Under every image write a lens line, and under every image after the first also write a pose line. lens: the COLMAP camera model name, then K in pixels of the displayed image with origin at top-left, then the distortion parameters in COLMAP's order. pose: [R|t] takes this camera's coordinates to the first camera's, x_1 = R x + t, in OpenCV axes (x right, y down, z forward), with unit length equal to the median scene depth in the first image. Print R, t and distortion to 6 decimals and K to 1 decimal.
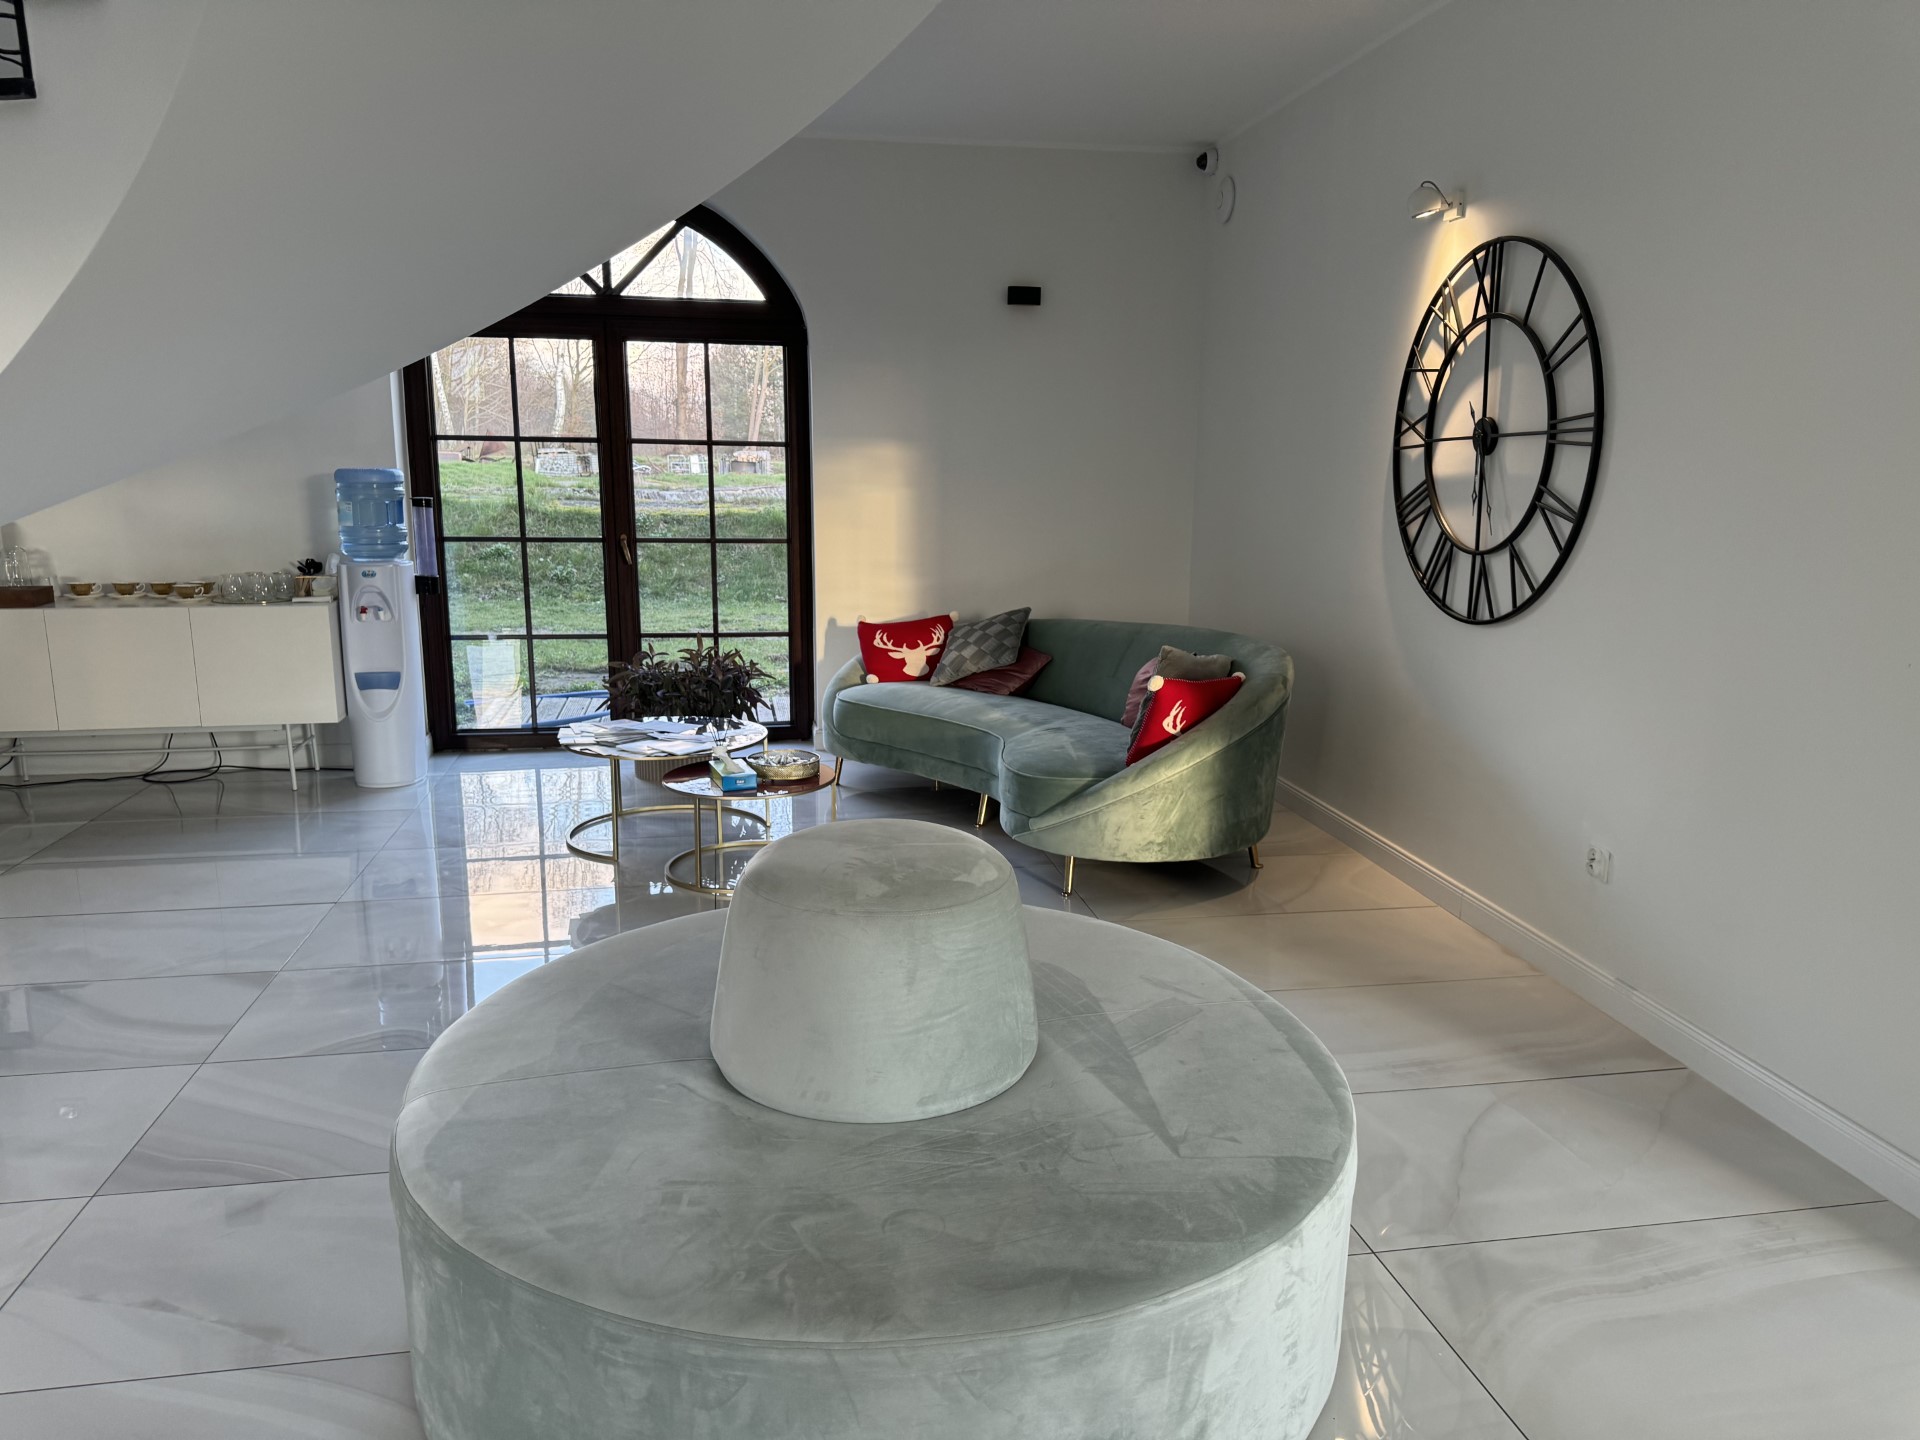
lens RADIAL K [[1353.7, 0, 955.2], [0, 1353.7, 704.6], [0, 0, 1]] dist [0.042729, -0.045305]
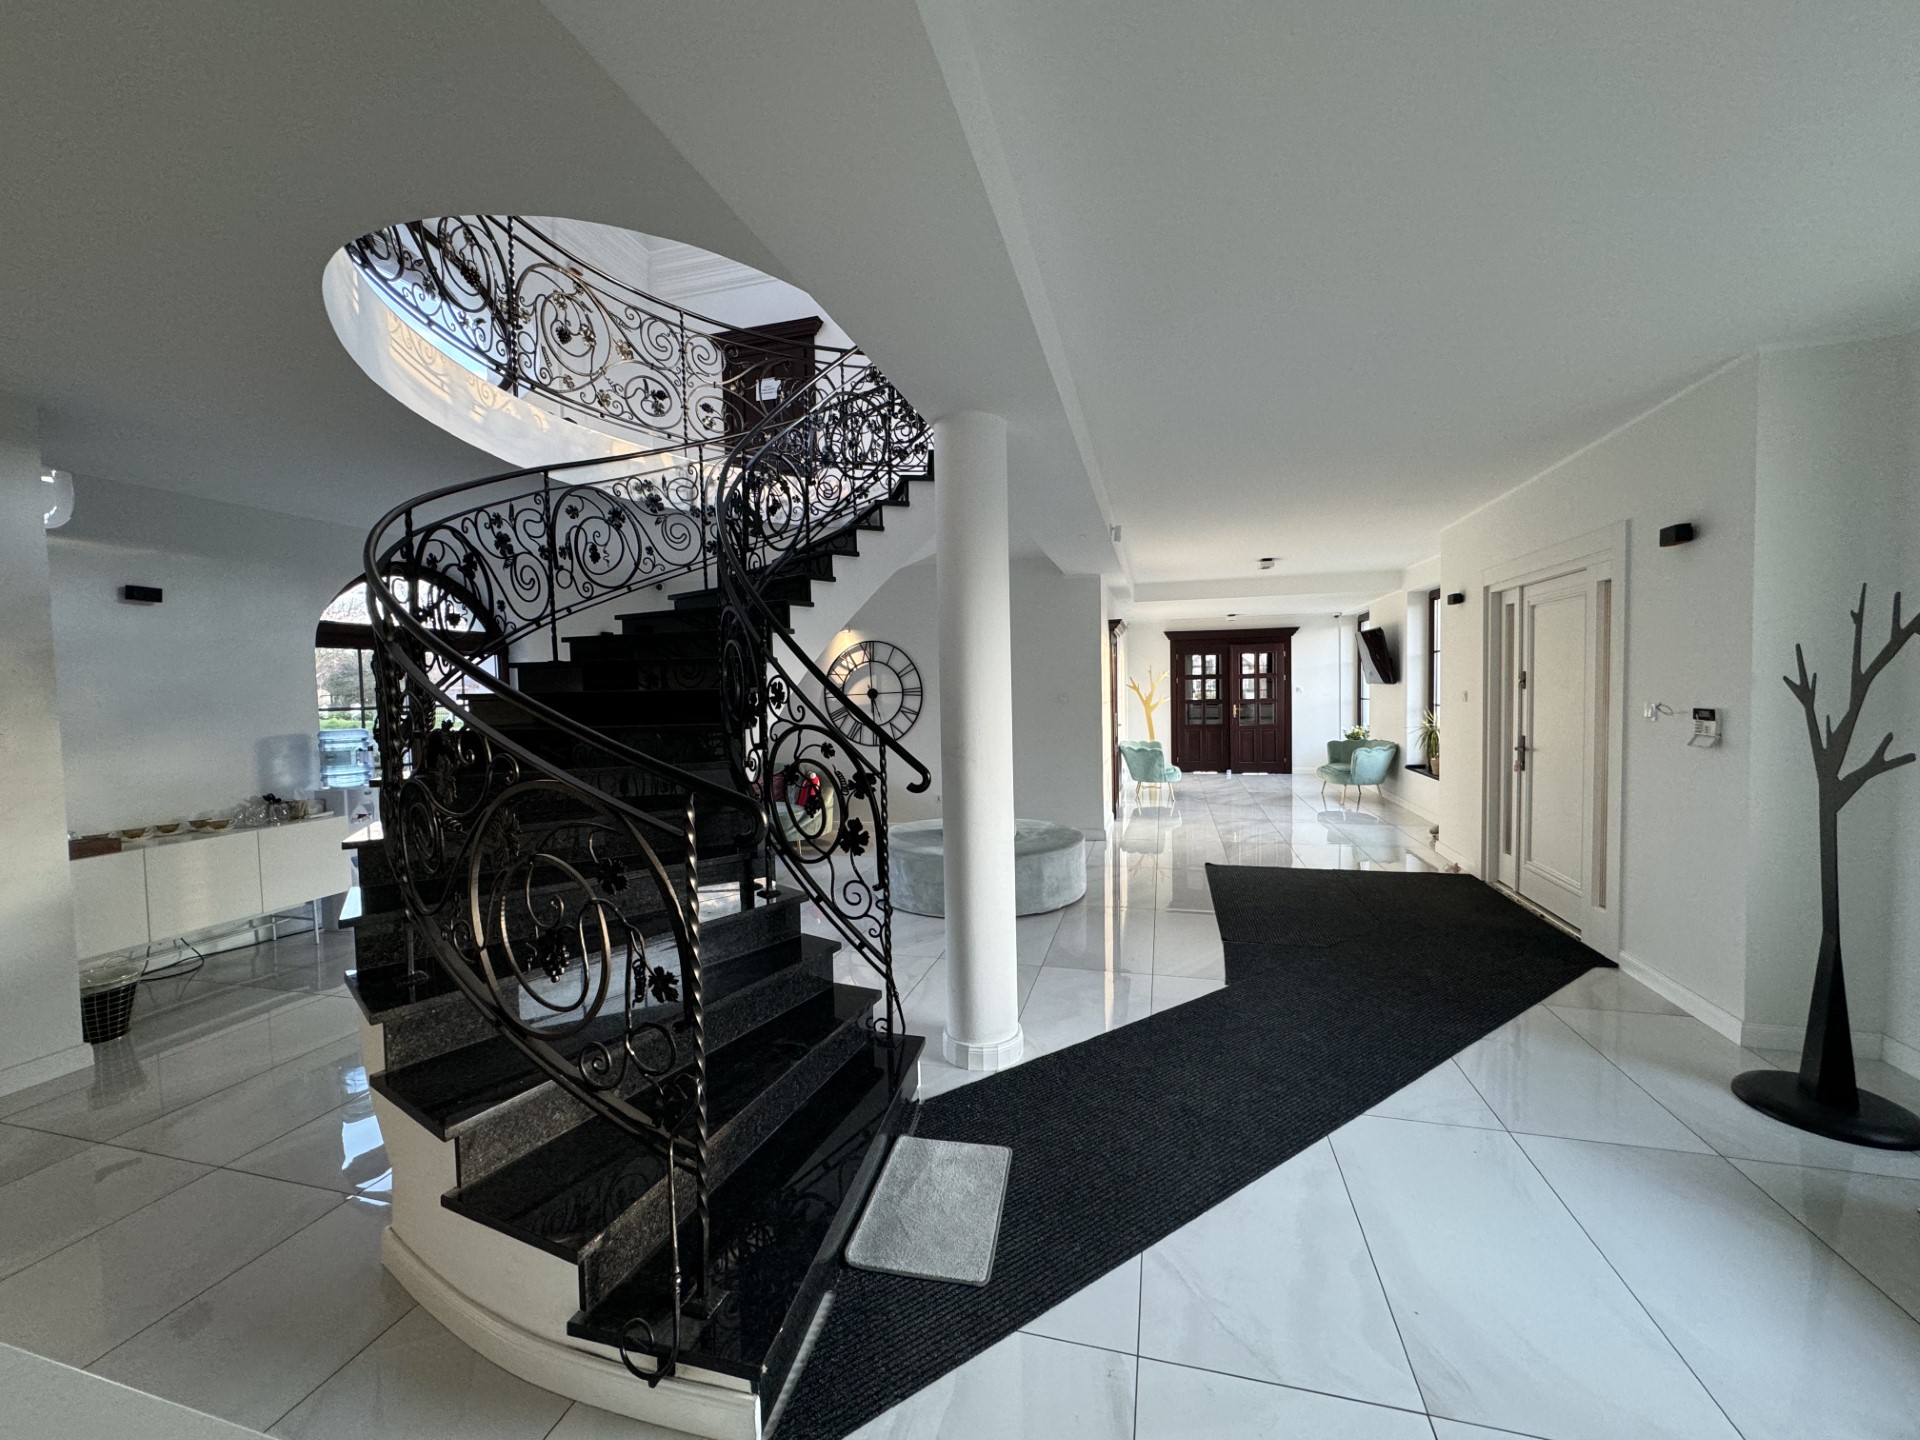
lens RADIAL K [[757.9, 0, 958.2], [0, 757.9, 722.8], [0, 0, 1]] dist [-0.002281, 0.000943]
pose [[0.428365, -0.060381, 0.901586, -1.309064], [0.188686, 0.981747, -0.023900, -0.032362], [-0.883686, 0.180355, 0.431939, -0.041037]]
